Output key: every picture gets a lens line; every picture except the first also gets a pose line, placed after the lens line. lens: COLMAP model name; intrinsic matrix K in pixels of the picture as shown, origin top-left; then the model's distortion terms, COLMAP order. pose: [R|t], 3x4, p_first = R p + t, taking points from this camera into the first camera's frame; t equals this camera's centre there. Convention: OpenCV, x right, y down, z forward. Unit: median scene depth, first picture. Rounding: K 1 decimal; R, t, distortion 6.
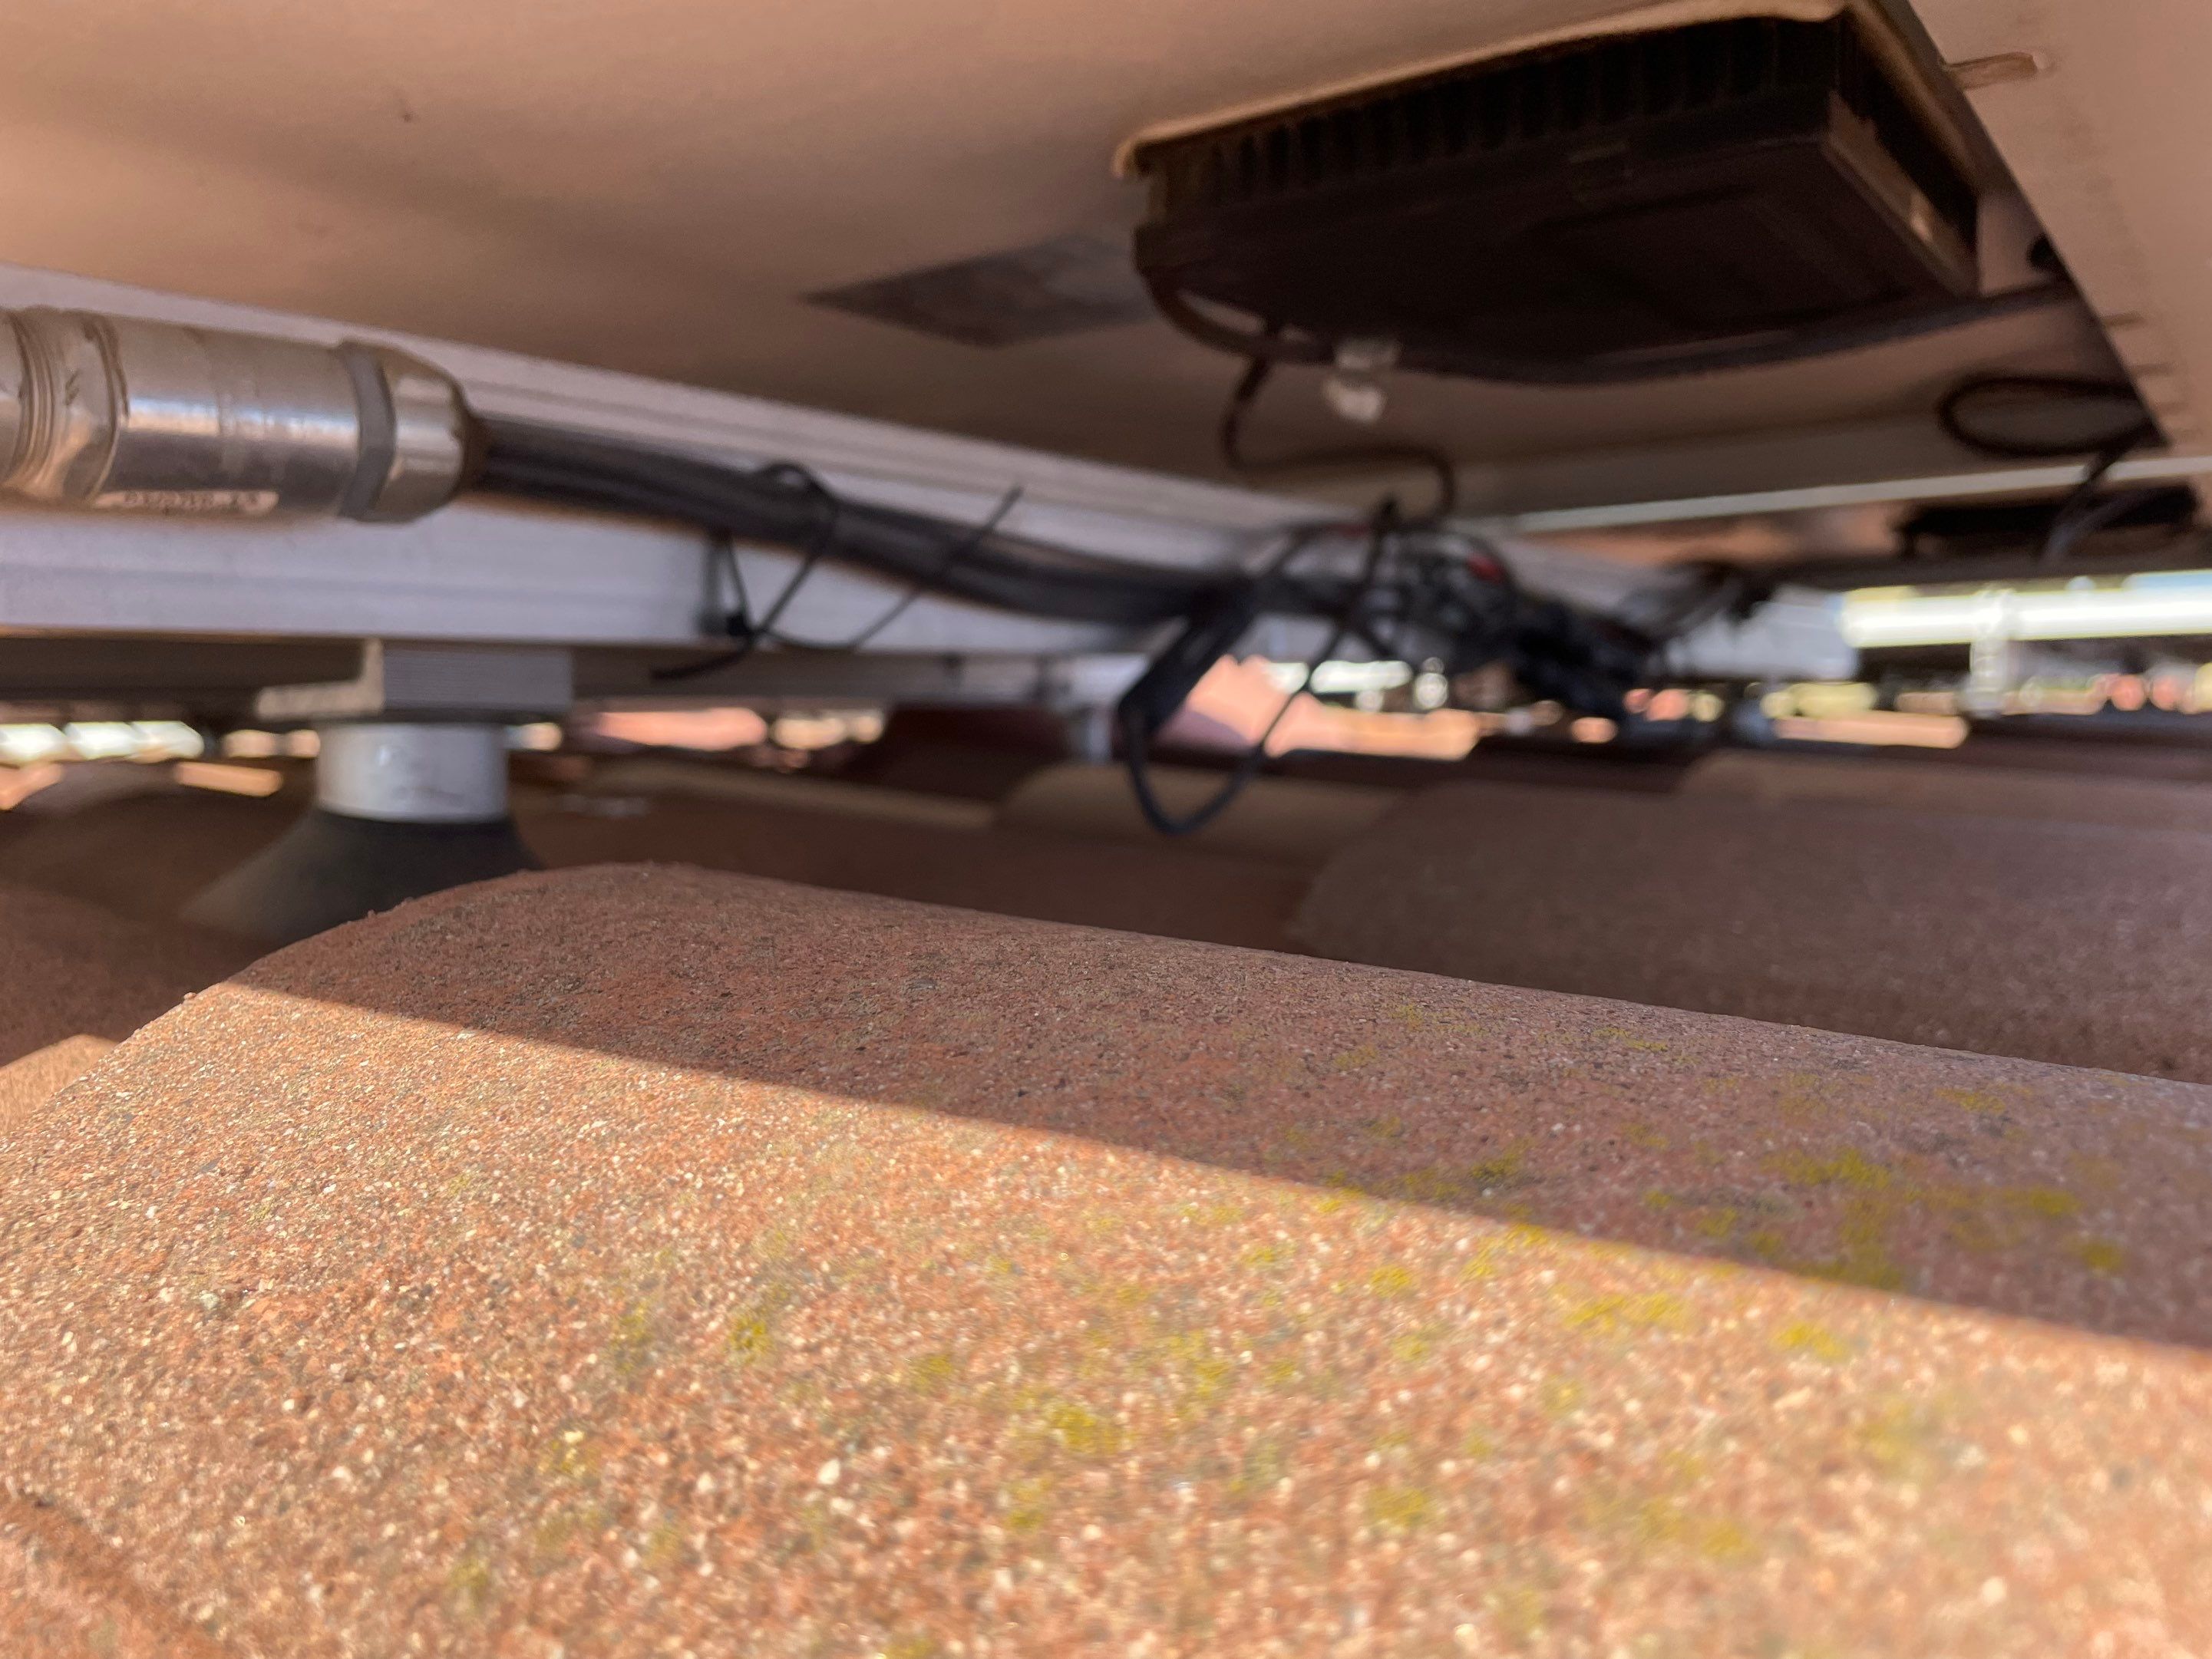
lens RADIAL K [[1651.0, 0, 1041.0], [0, 1651.0, 803.3], [0, 0, 1]] dist [0.046878, -0.083218]
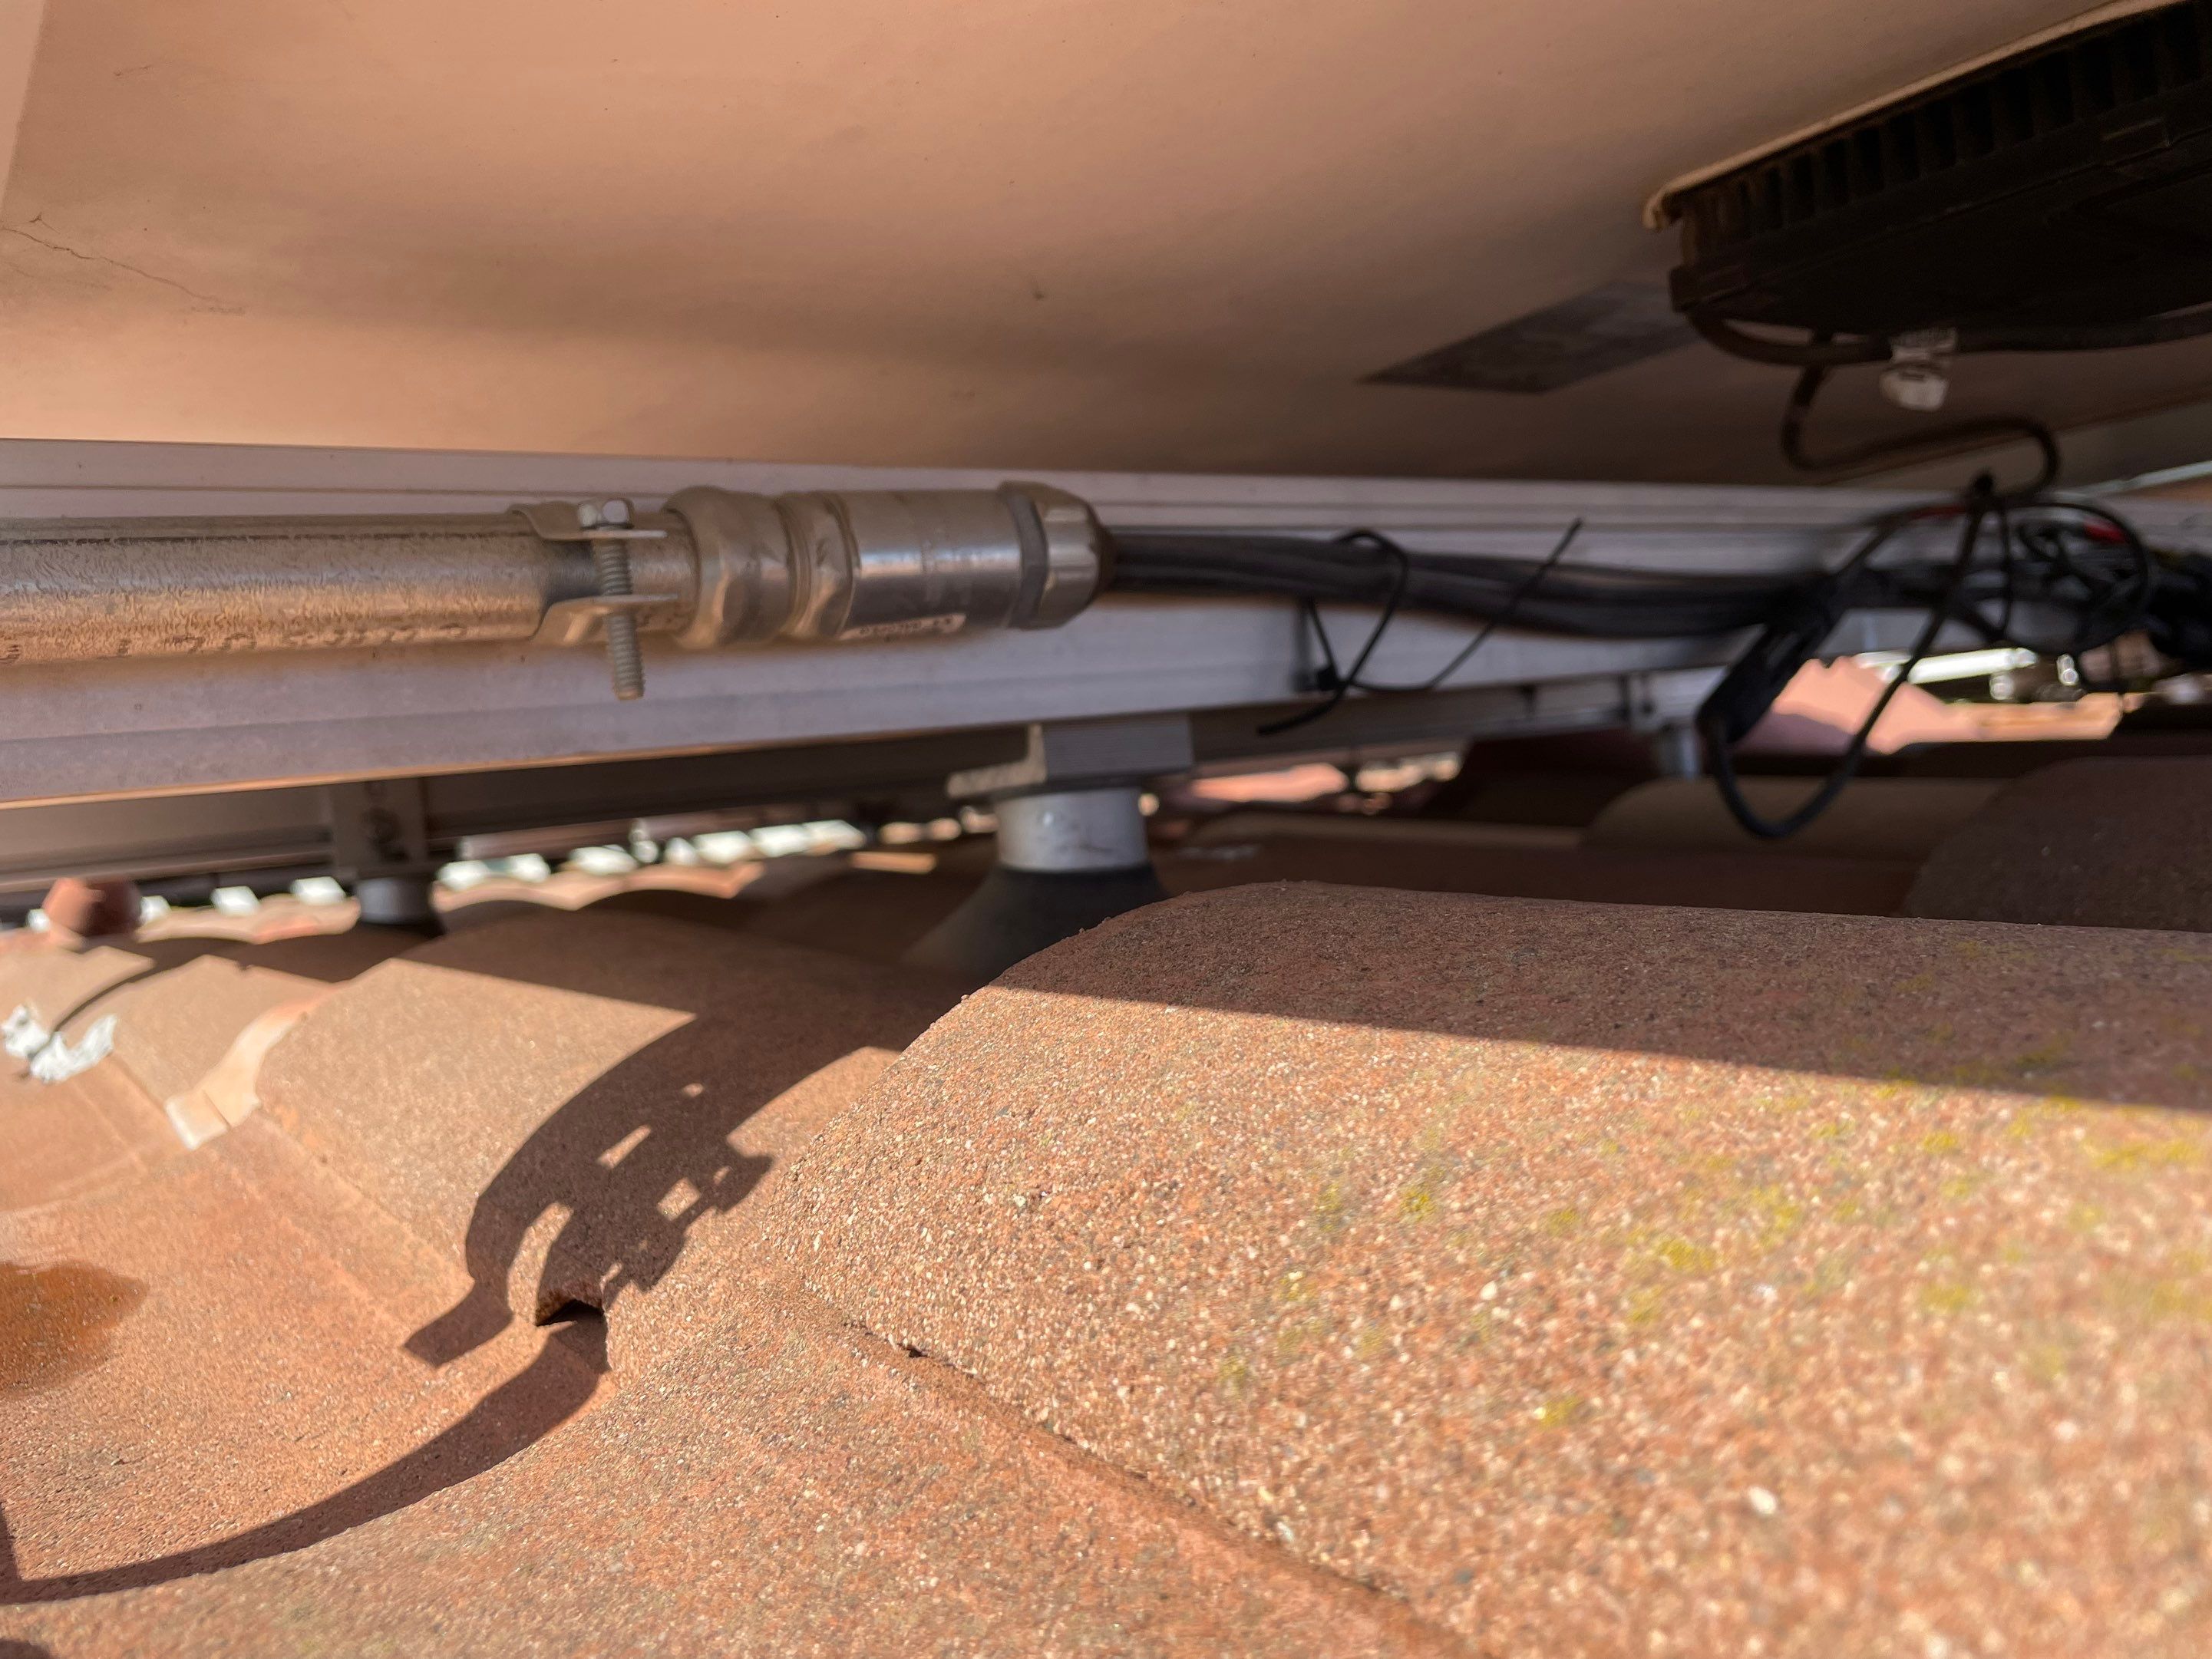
lens RADIAL K [[1651.0, 0, 1119.9], [0, 1651.0, 815.0], [0, 0, 1]] dist [0.046878, -0.083218]
pose [[0.951507, -0.084624, -0.295758, 0.012271], [0.077644, 0.996356, -0.035290, 0.029469], [0.297667, 0.010614, 0.954611, -0.255146]]
